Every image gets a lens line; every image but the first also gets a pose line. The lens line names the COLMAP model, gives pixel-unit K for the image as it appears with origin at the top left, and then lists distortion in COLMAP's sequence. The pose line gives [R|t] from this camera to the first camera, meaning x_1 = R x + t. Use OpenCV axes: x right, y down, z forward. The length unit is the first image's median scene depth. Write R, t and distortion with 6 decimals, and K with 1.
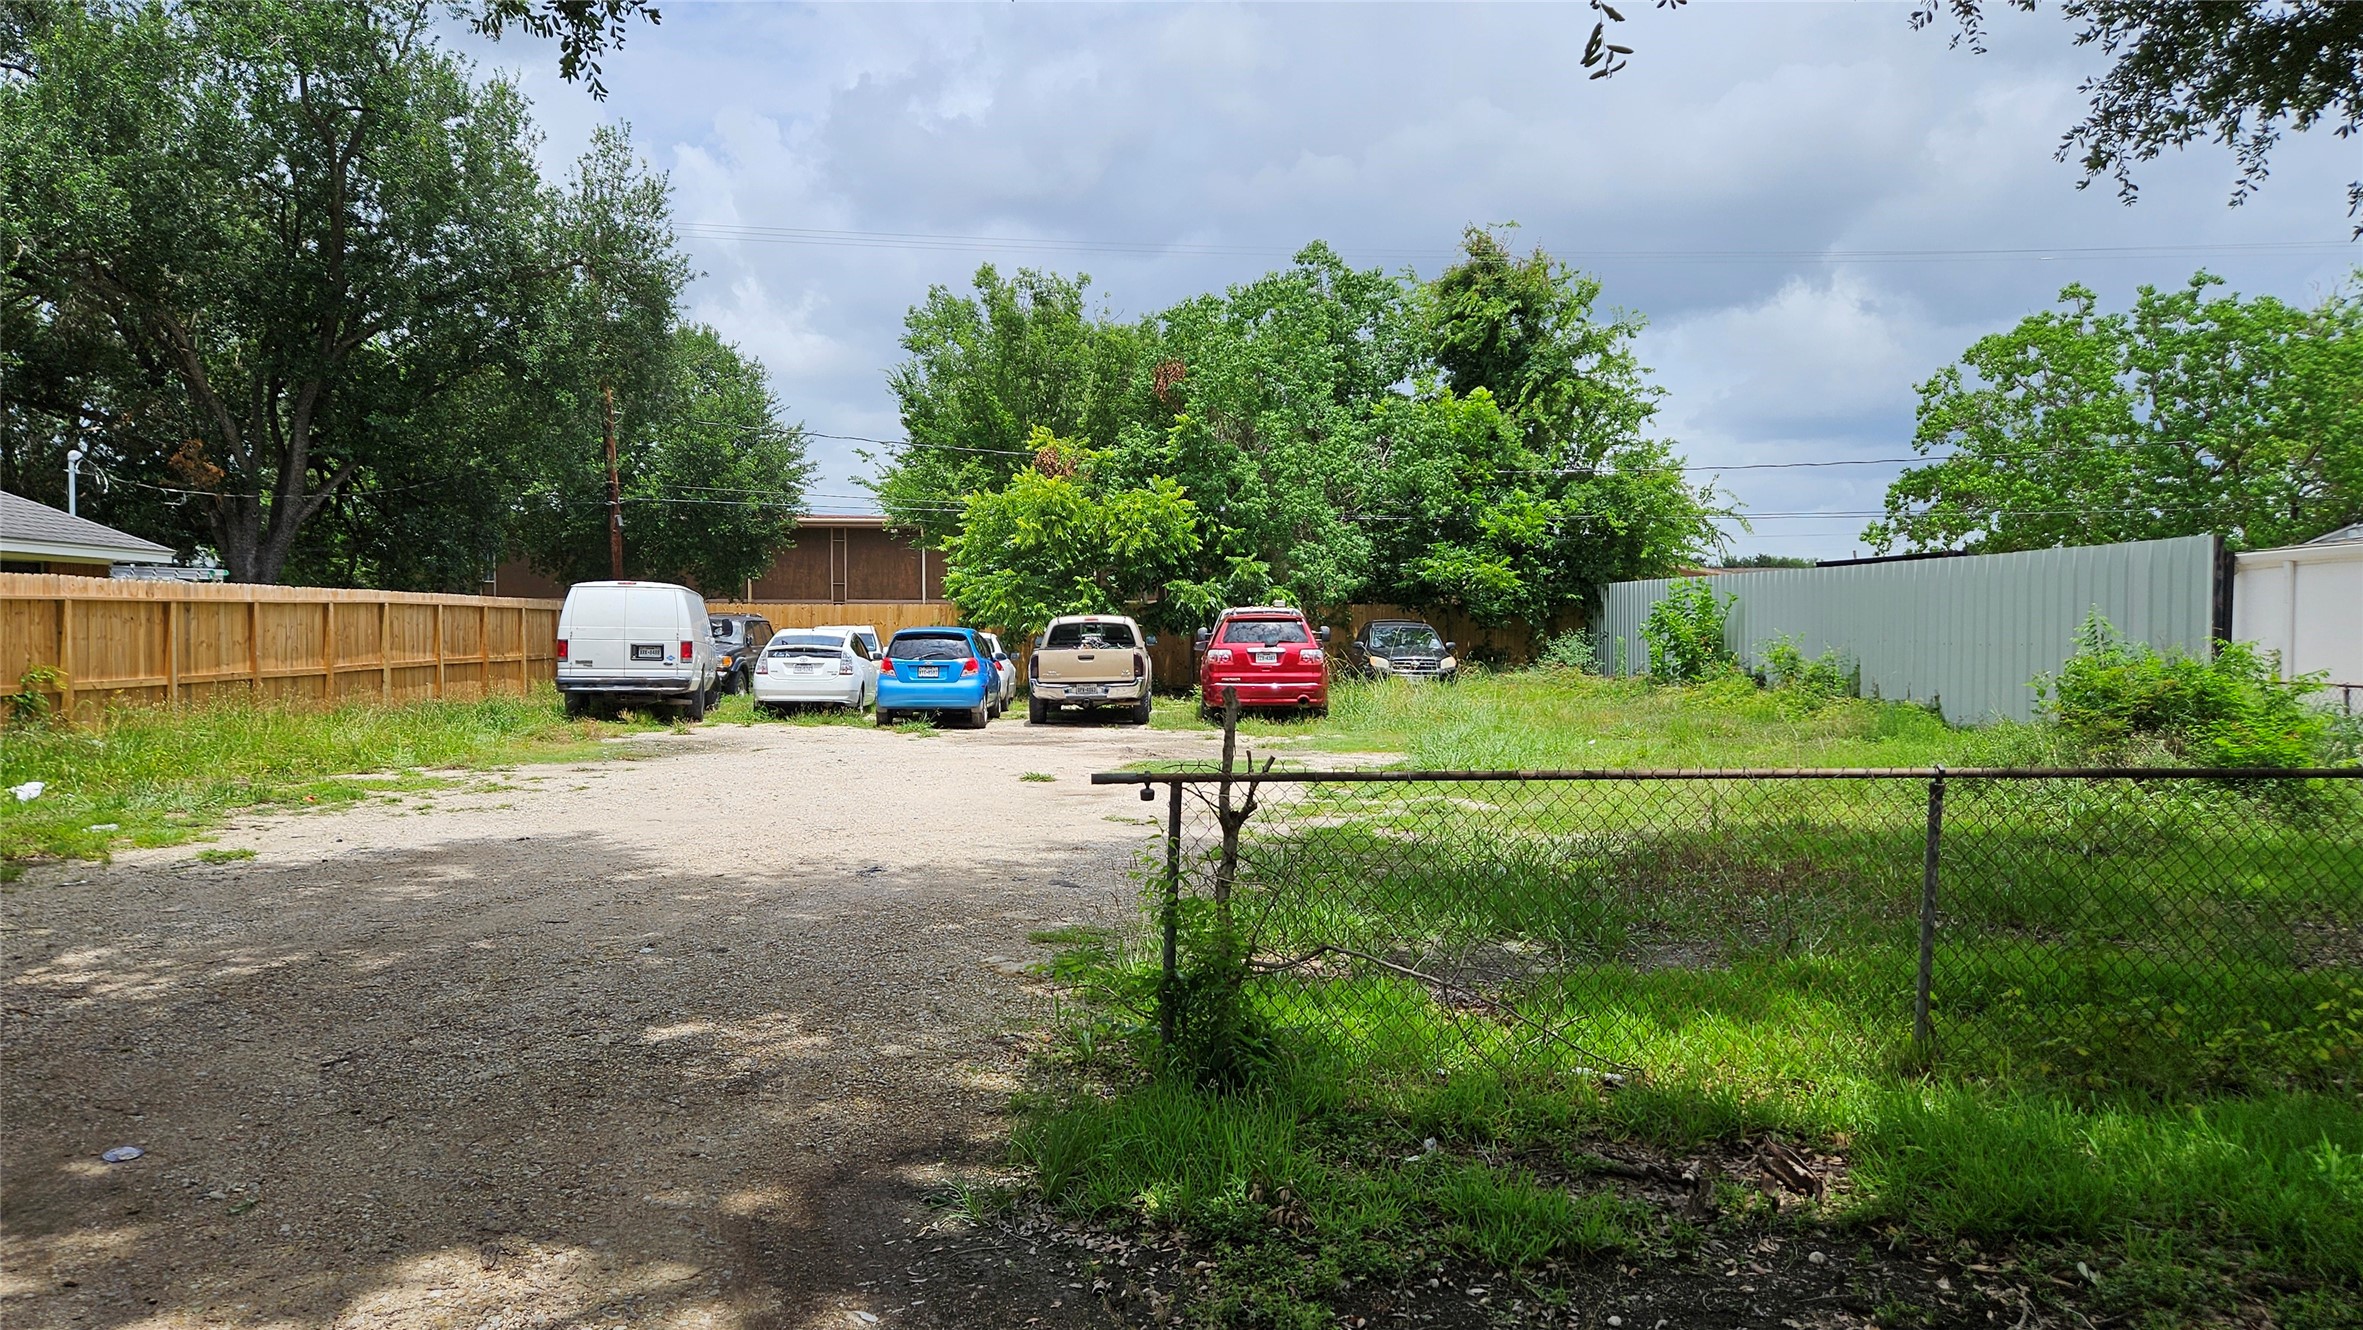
lens RADIAL K [[1635.2, 0, 1150.0], [0, 1635.2, 677.8], [0, 0, 1]] dist [0.070012, -0.035492]
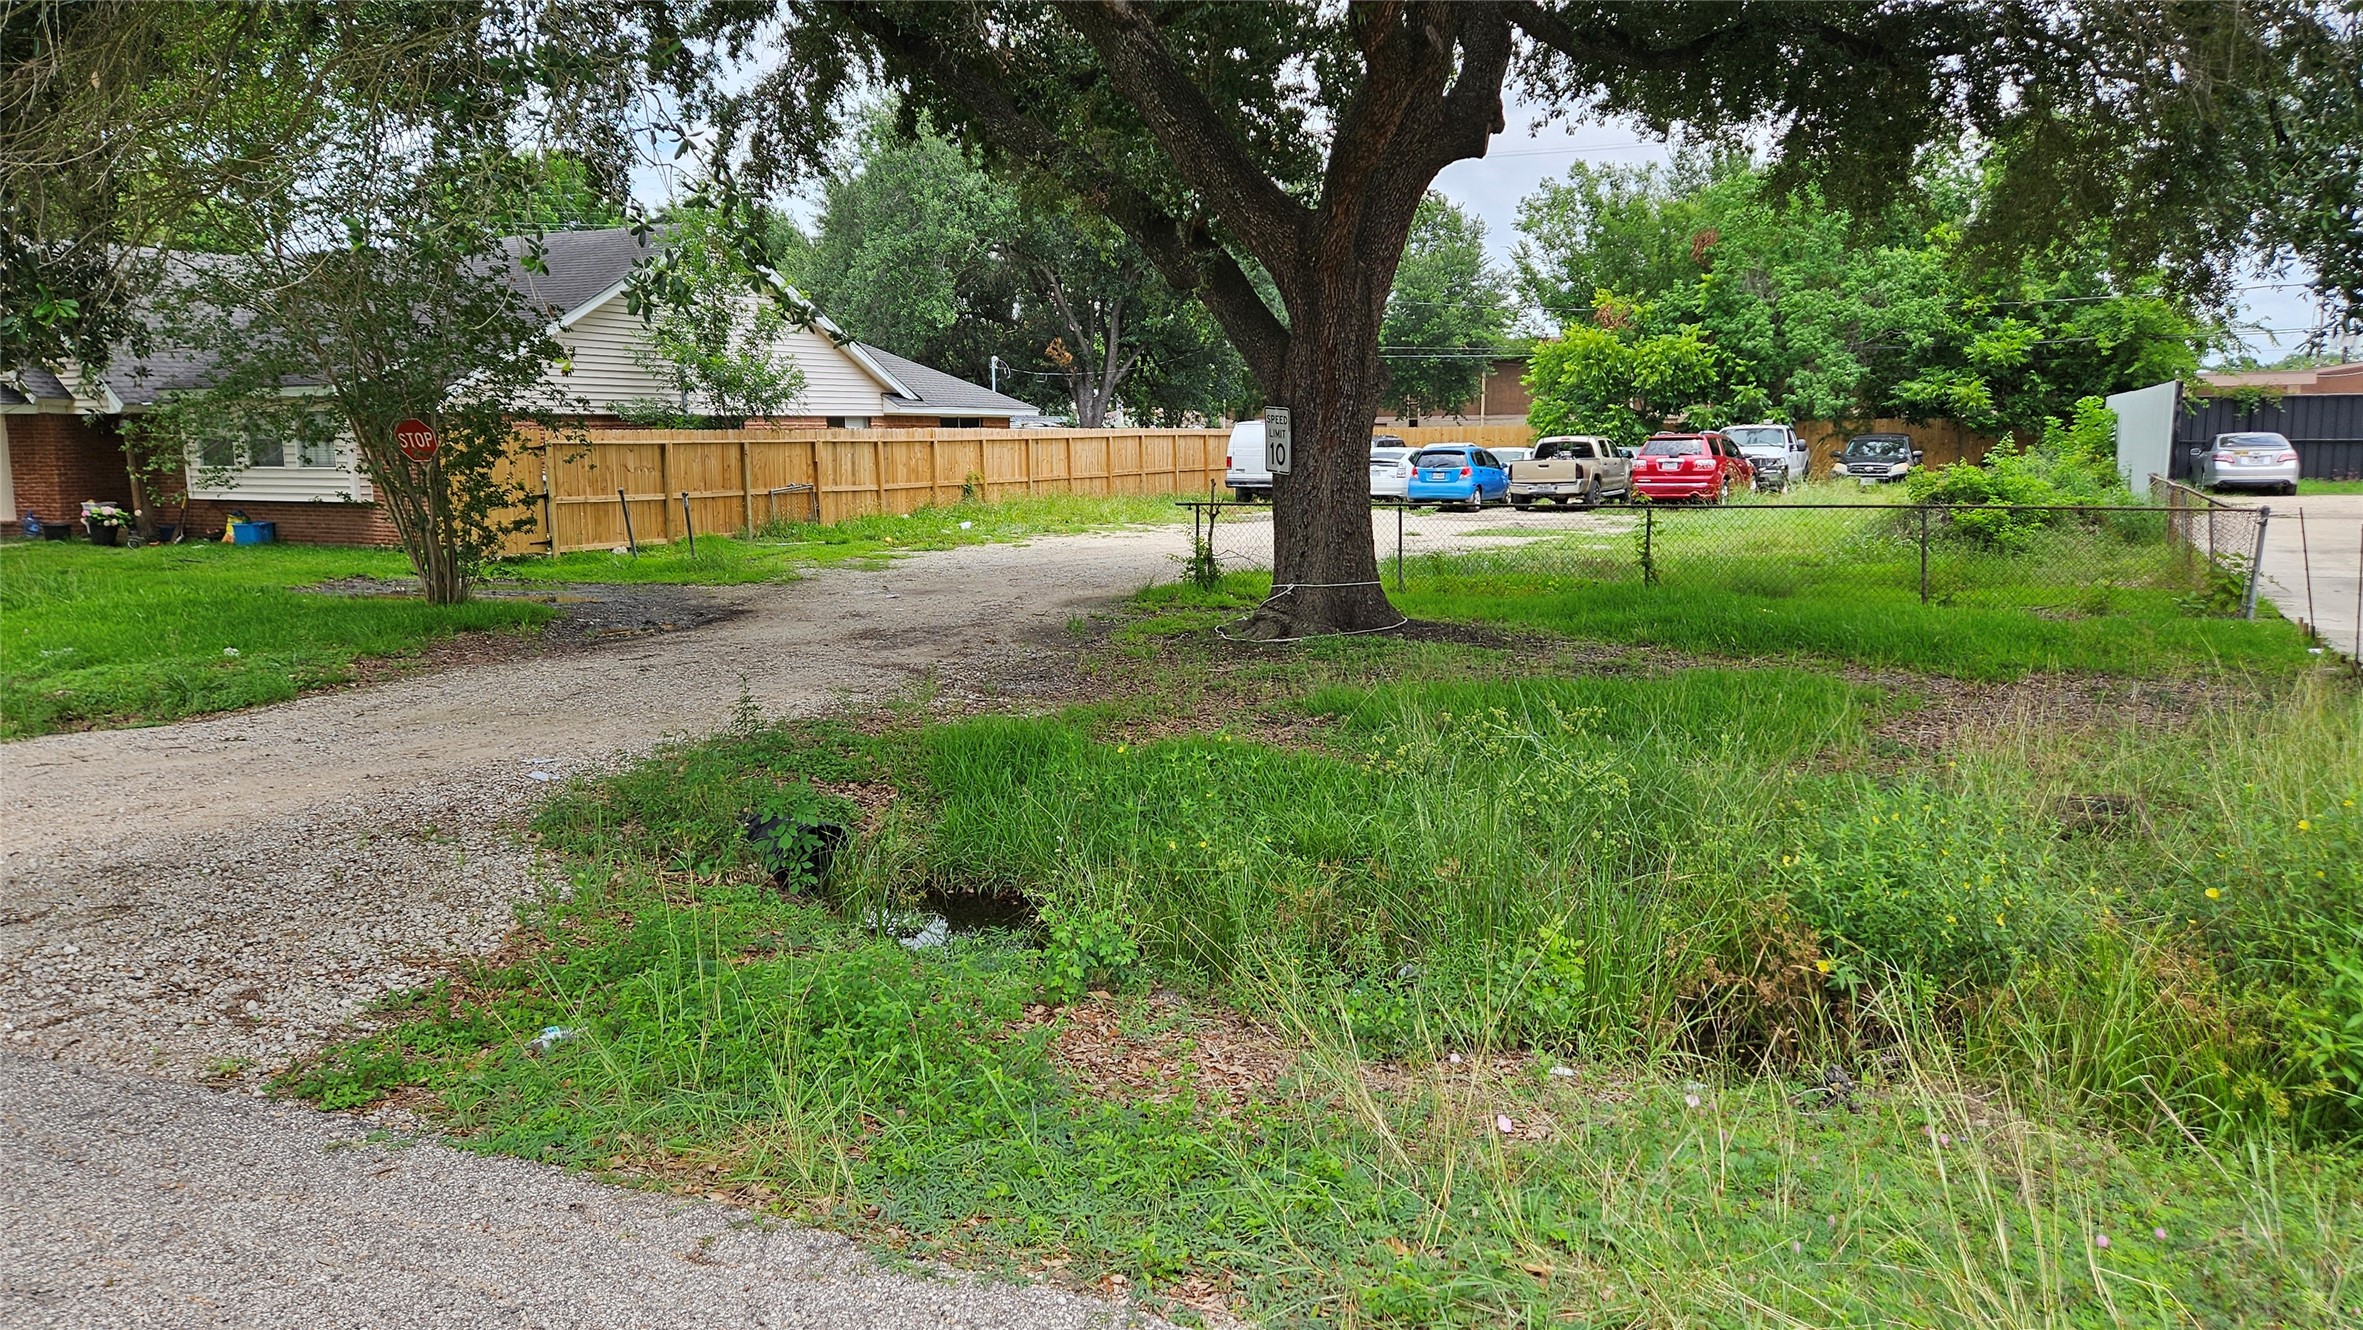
lens RADIAL K [[1635.2, 0, 1150.0], [0, 1635.2, 677.8], [0, 0, 1]] dist [0.070012, -0.035492]
pose [[0.874399, 0.061874, -0.481247, 0.304812], [-0.004853, 0.992901, 0.118841, 0.002499], [0.485184, -0.101579, 0.868492, -0.404140]]
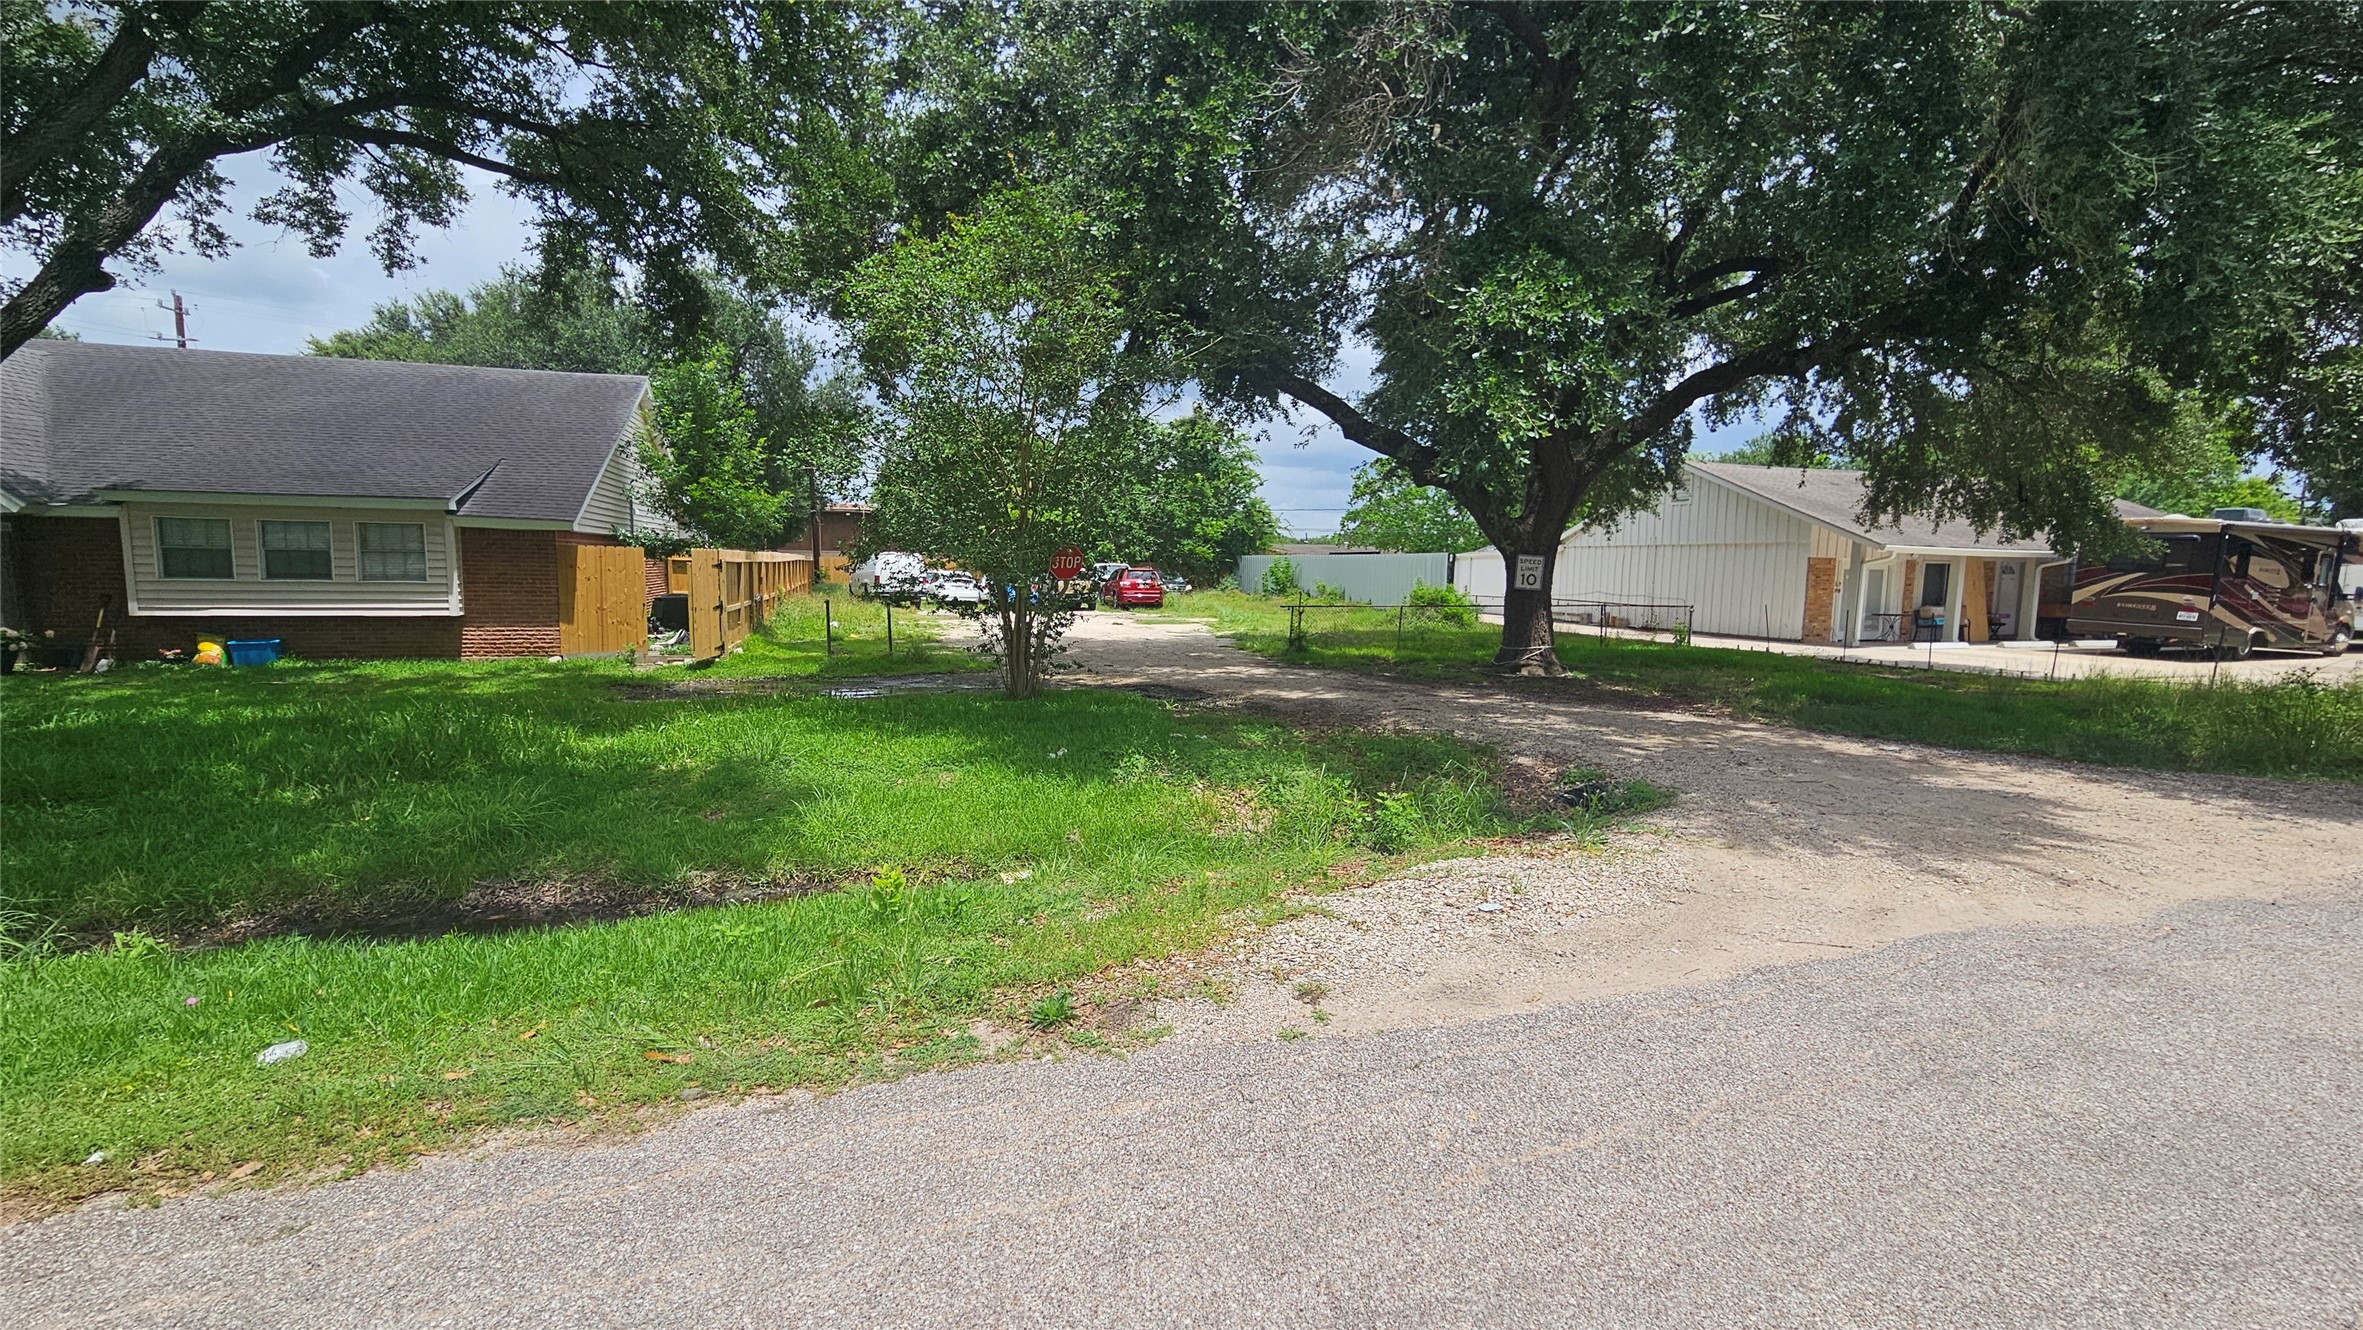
lens RADIAL K [[981.6, 0, 1181.5], [0, 981.6, 665.0], [0, 0, 1]] dist [-0.000156, -0.000051]
pose [[0.958279, -0.015376, 0.285420, -0.261398], [-0.004805, 0.997544, 0.069874, 0.004694], [-0.285793, -0.068330, 0.955852, -0.442482]]
